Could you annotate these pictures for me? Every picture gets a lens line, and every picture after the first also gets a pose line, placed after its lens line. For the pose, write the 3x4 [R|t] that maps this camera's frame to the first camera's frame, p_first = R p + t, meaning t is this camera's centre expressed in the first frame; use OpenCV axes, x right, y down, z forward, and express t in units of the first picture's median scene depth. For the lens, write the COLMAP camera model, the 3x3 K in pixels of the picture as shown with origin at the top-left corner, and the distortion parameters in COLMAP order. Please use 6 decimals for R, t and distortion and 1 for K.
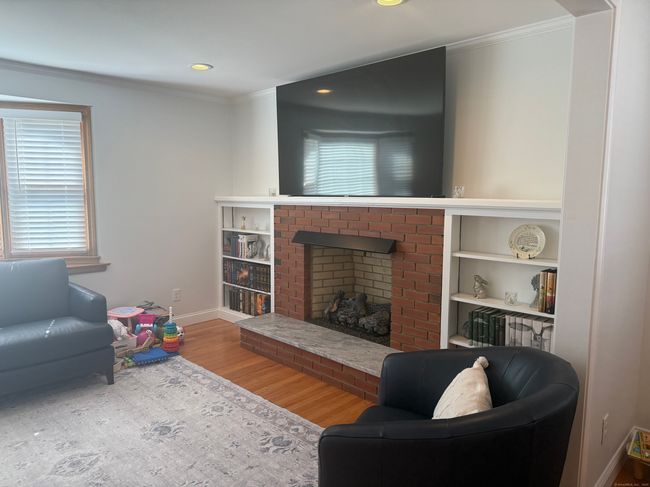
lens RADIAL K [[443.7, 0, 325.0], [0, 443.7, 243.5], [0, 0, 1]] dist [0.060067, -0.110680]
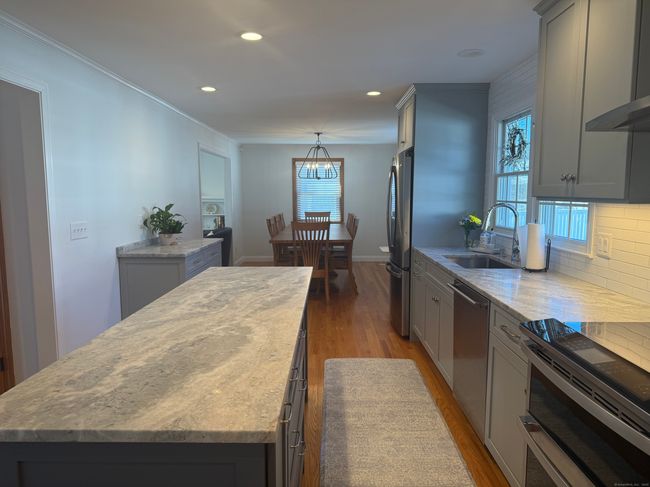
lens RADIAL K [[443.7, 0, 325.0], [0, 443.7, 243.5], [0, 0, 1]] dist [0.060067, -0.110680]
pose [[0.729791, -0.083184, 0.678591, -1.102573], [0.072792, 0.996382, 0.043856, 0.152998], [-0.679785, 0.017390, 0.733206, -1.835480]]
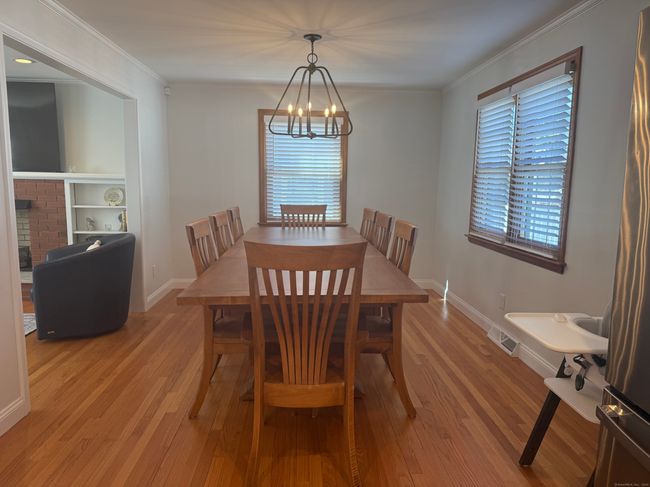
lens RADIAL K [[443.7, 0, 325.0], [0, 443.7, 243.5], [0, 0, 1]] dist [0.060067, -0.110680]
pose [[0.684729, -0.094481, 0.722648, -0.293833], [0.061265, 0.995514, 0.072107, 0.100418], [-0.726218, -0.005101, 0.687445, -0.864380]]
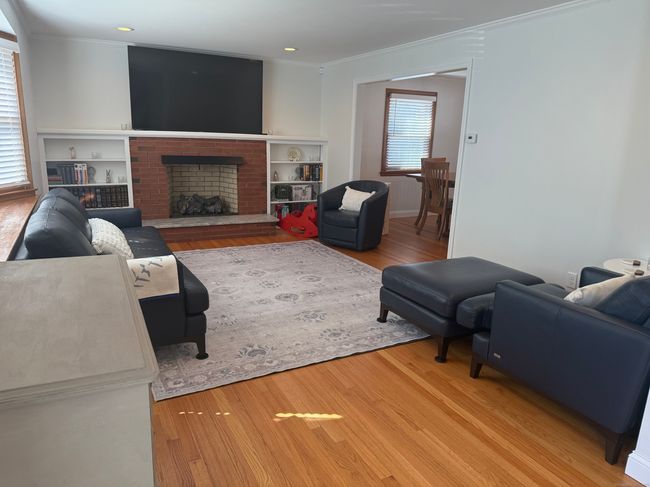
lens RADIAL K [[443.7, 0, 325.0], [0, 443.7, 243.5], [0, 0, 1]] dist [0.060067, -0.110680]
pose [[0.306498, -0.218366, 0.926485, -1.686639], [0.074687, 0.975847, 0.205292, -0.011404], [-0.948937, 0.006275, 0.315404, 0.061855]]
